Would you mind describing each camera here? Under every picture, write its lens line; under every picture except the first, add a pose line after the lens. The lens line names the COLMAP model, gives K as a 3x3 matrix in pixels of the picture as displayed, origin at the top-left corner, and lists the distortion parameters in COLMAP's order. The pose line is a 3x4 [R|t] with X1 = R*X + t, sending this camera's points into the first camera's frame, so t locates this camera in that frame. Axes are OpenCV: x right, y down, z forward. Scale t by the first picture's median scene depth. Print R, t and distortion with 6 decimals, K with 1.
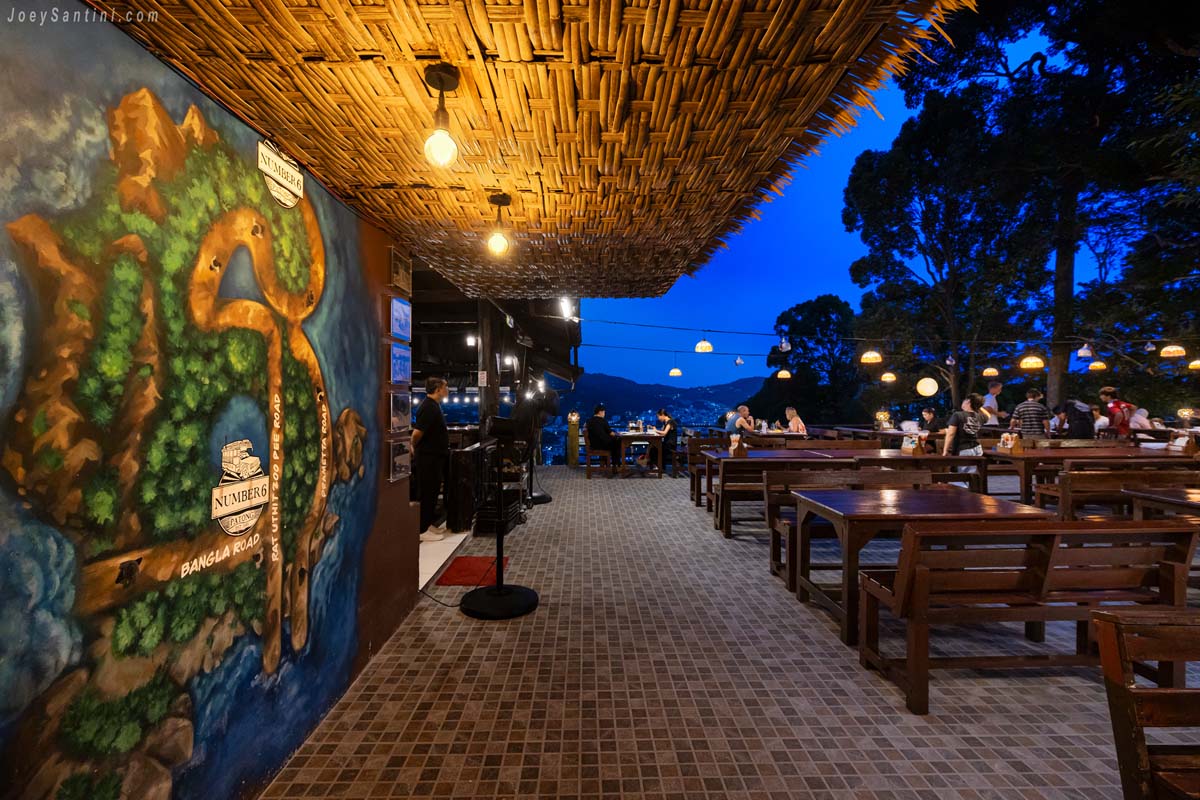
lens RADIAL K [[537.8, 0, 600.2], [0, 537.8, 396.4], [0, 0, 1]] dist [0.003354, -0.001593]
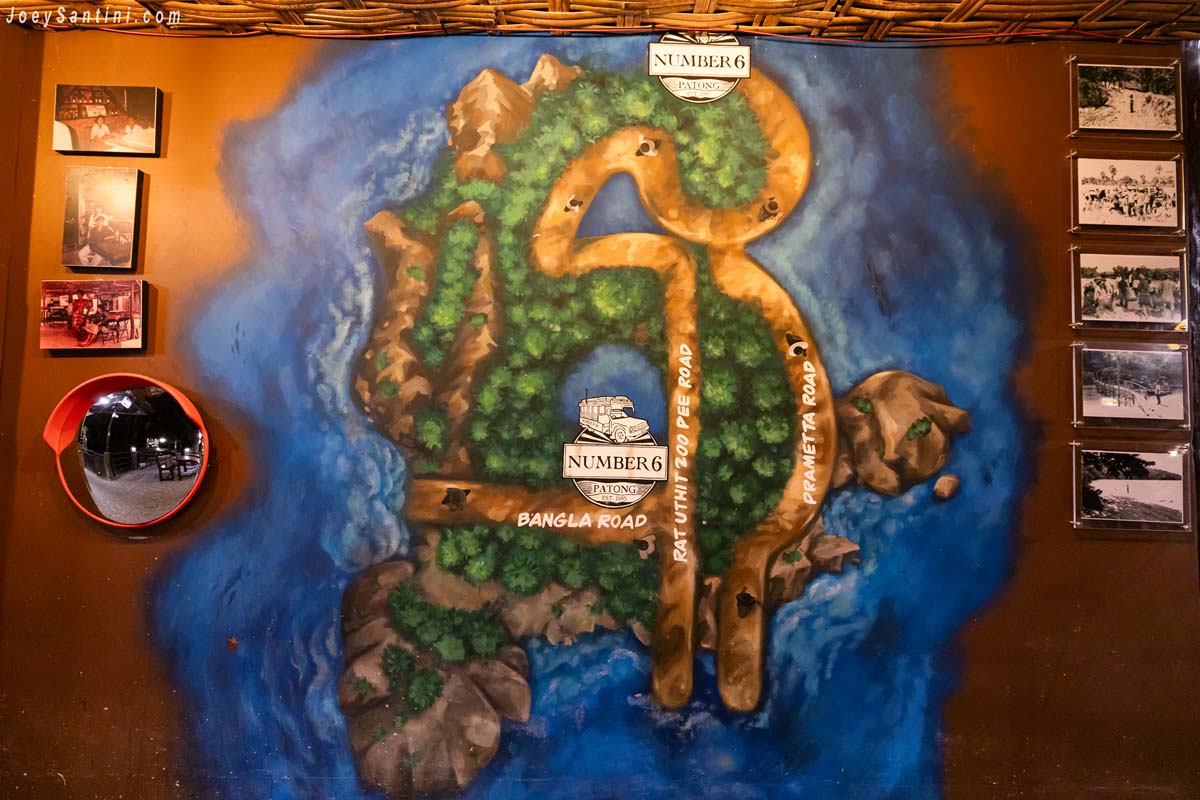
lens RADIAL K [[537.8, 0, 601.4], [0, 537.8, 399.8], [0, 0, 1]] dist [0.003354, -0.001593]
pose [[-0.013107, -0.047119, -0.998803, 0.194401], [-0.017214, 0.998752, -0.046890, 0.131976], [0.999766, 0.016579, -0.013902, 1.030360]]
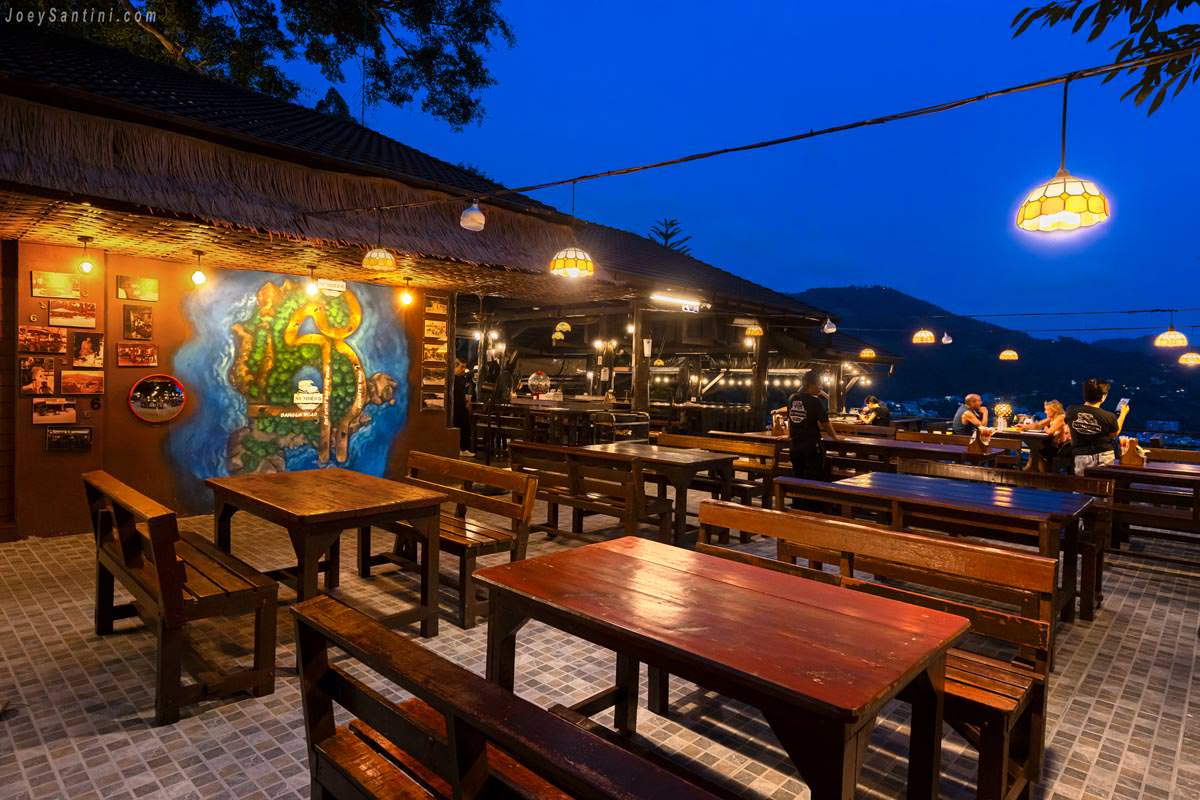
lens RADIAL K [[662.1, 0, 596.0], [0, 662.1, 395.4], [0, 0, 1]] dist [-0.002344, -0.000552]
pose [[0.707003, 0.039228, -0.706121, 3.273237], [-0.025202, 0.999224, 0.030278, 0.013245], [0.706761, -0.003611, 0.707443, -0.524525]]
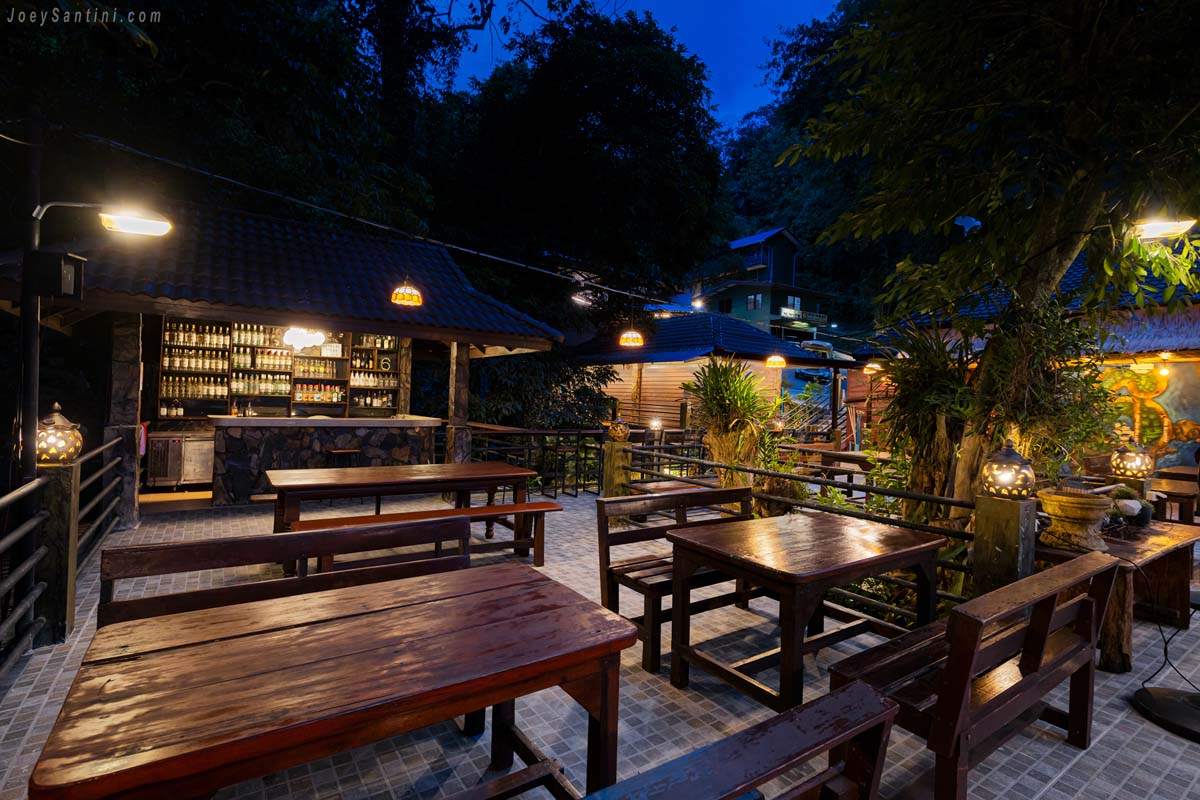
lens RADIAL K [[576.2, 0, 593.2], [0, 576.2, 397.9], [0, 0, 1]] dist [-0.000472, -0.000103]
pose [[-0.838712, -0.024252, -0.544035, 7.081937], [-0.028228, 0.999601, -0.001043, -0.013524], [0.543843, 0.014482, -0.839062, 3.039772]]
